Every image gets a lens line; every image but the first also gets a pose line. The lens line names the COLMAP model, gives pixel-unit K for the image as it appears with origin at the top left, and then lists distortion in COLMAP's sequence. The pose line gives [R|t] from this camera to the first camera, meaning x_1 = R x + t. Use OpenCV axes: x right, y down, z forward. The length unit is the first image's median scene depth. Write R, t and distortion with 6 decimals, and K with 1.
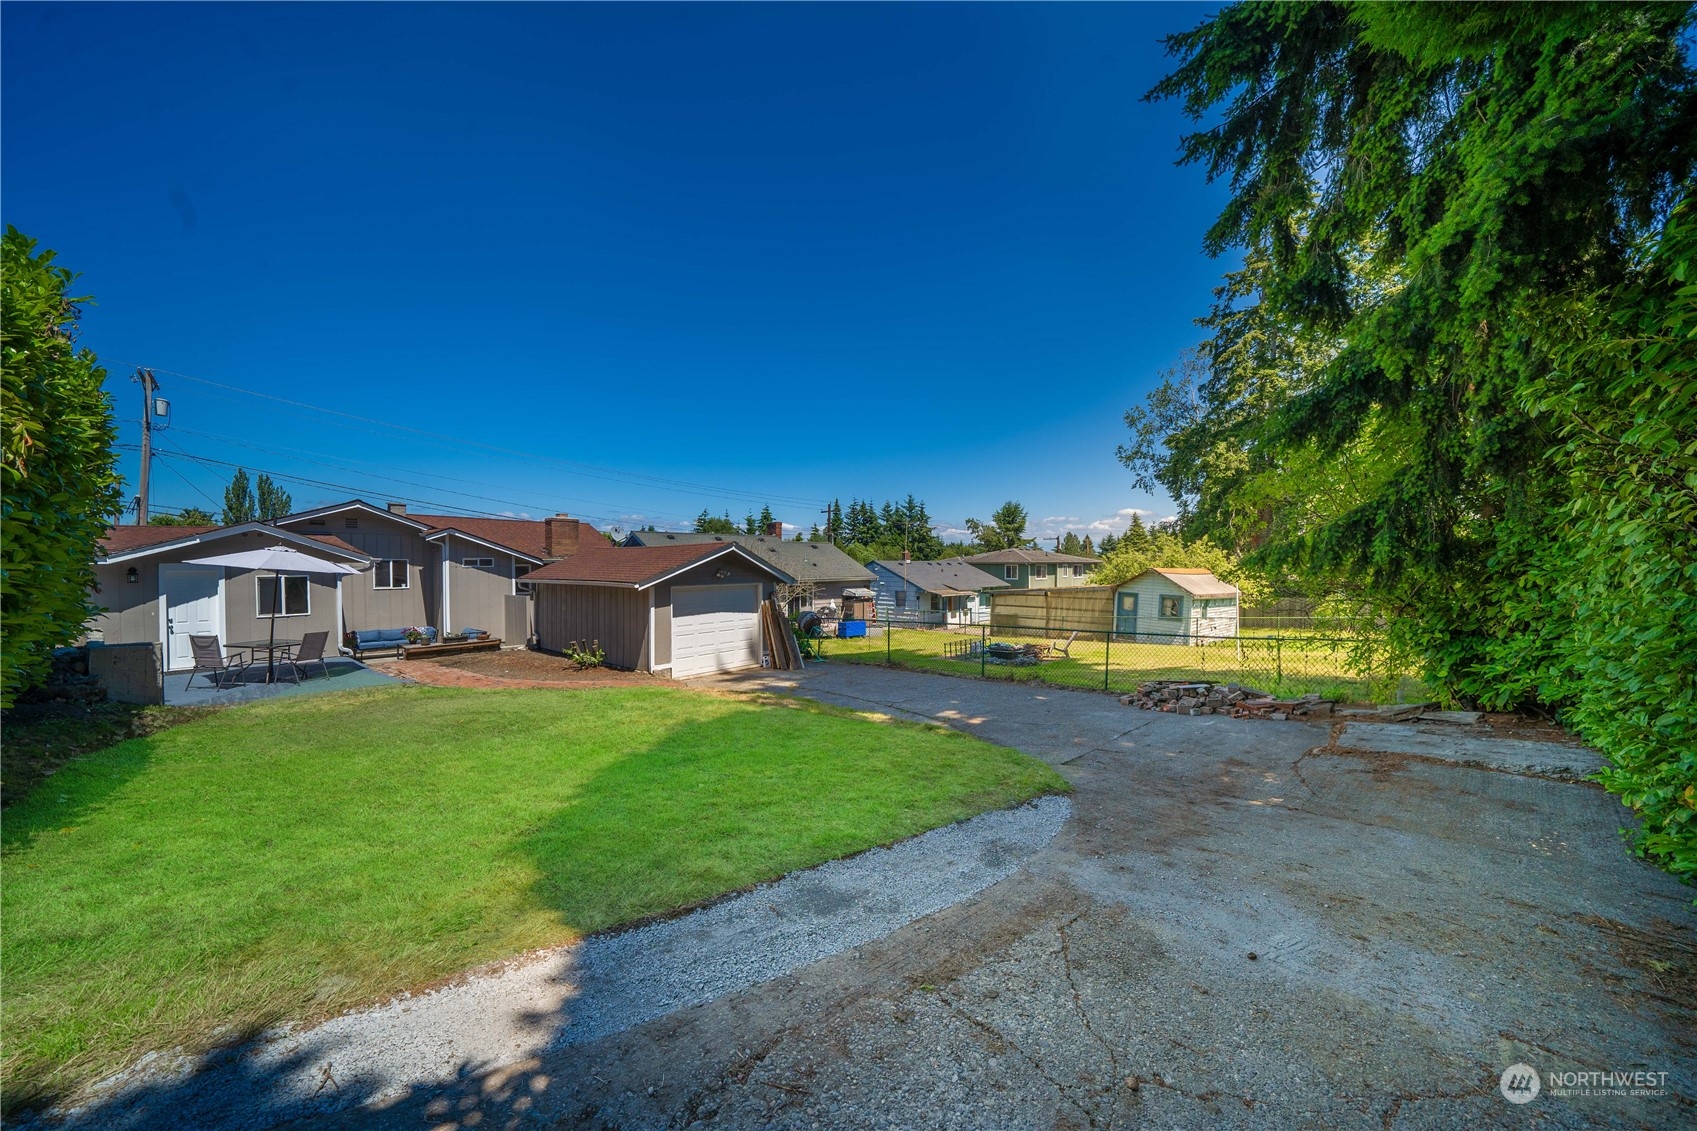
lens RADIAL K [[598.0, 0, 853.6], [0, 598.0, 571.4], [0, 0, 1]] dist [-0.027216, 0.001982]
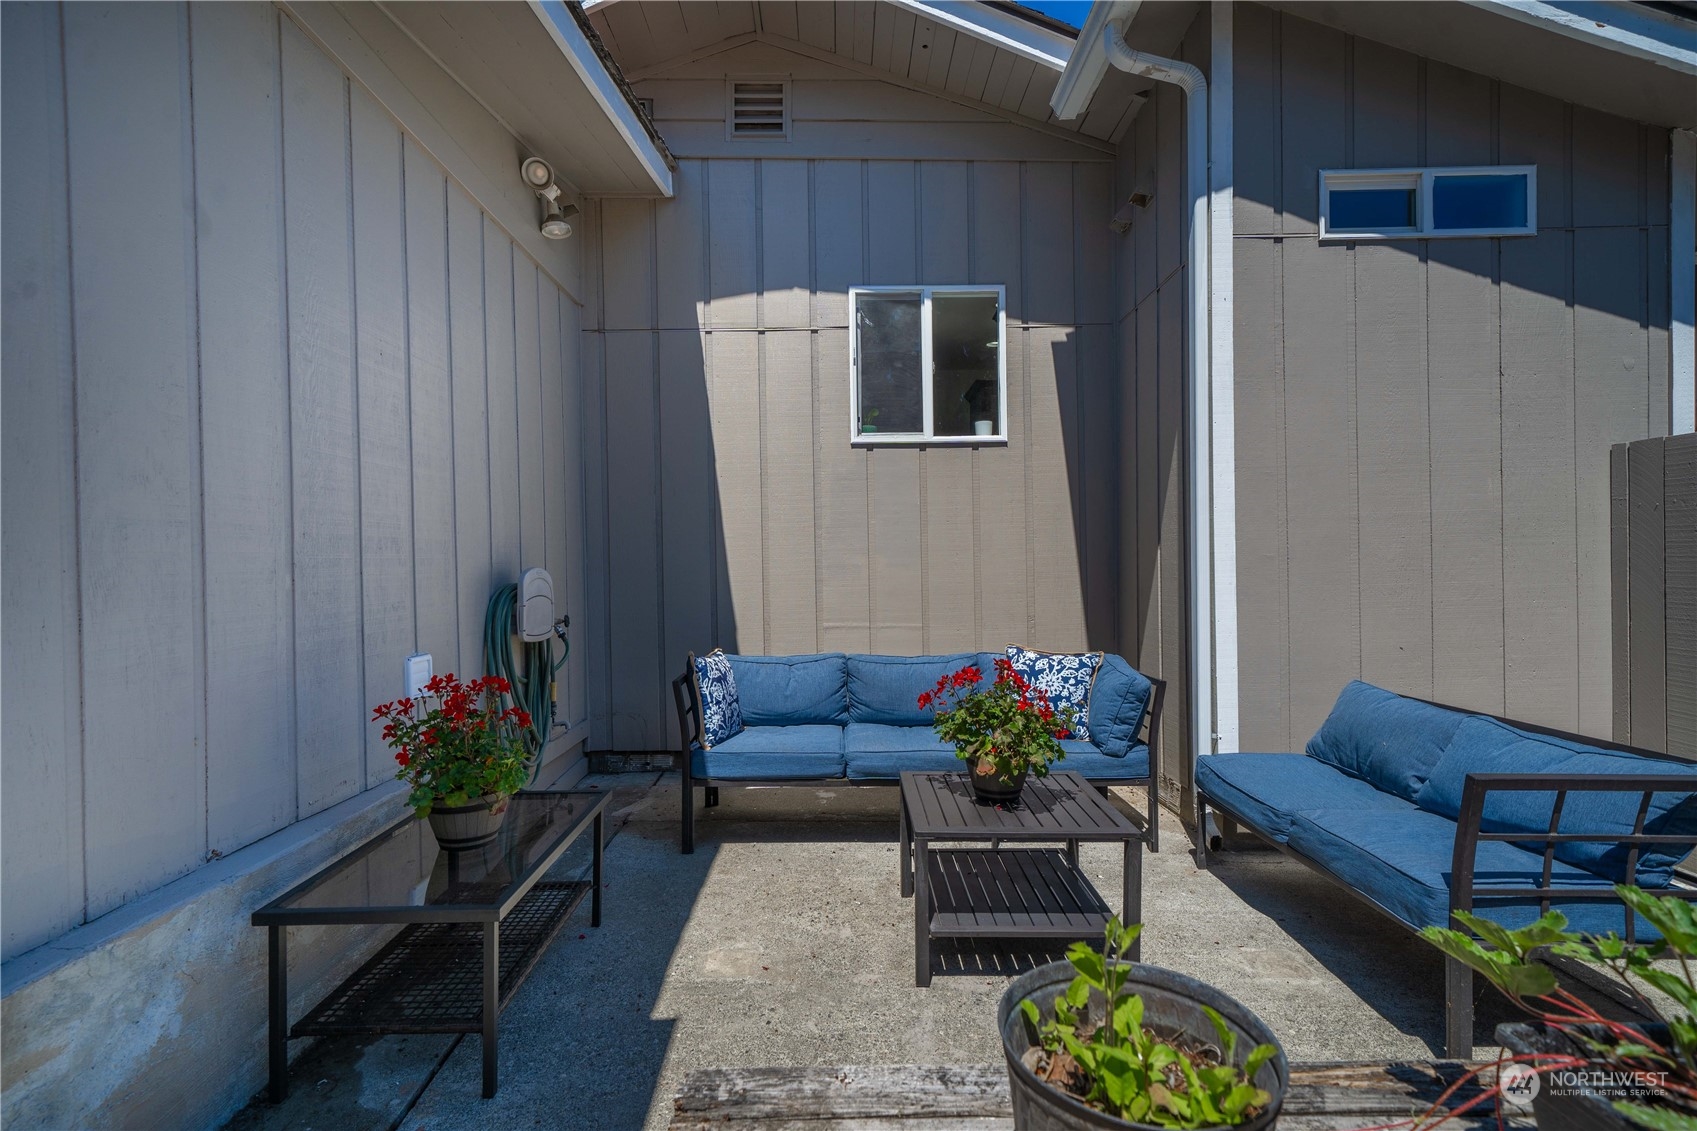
lens RADIAL K [[788.3, 0, 840.2], [0, 788.3, 574.3], [0, 0, 1]] dist [0.004848, 0.000175]
pose [[0.607537, 0.002437, -0.794288, -0.590213], [0.001331, 0.999991, 0.004086, 0.070135], [0.794290, -0.003540, 0.607528, 0.809325]]
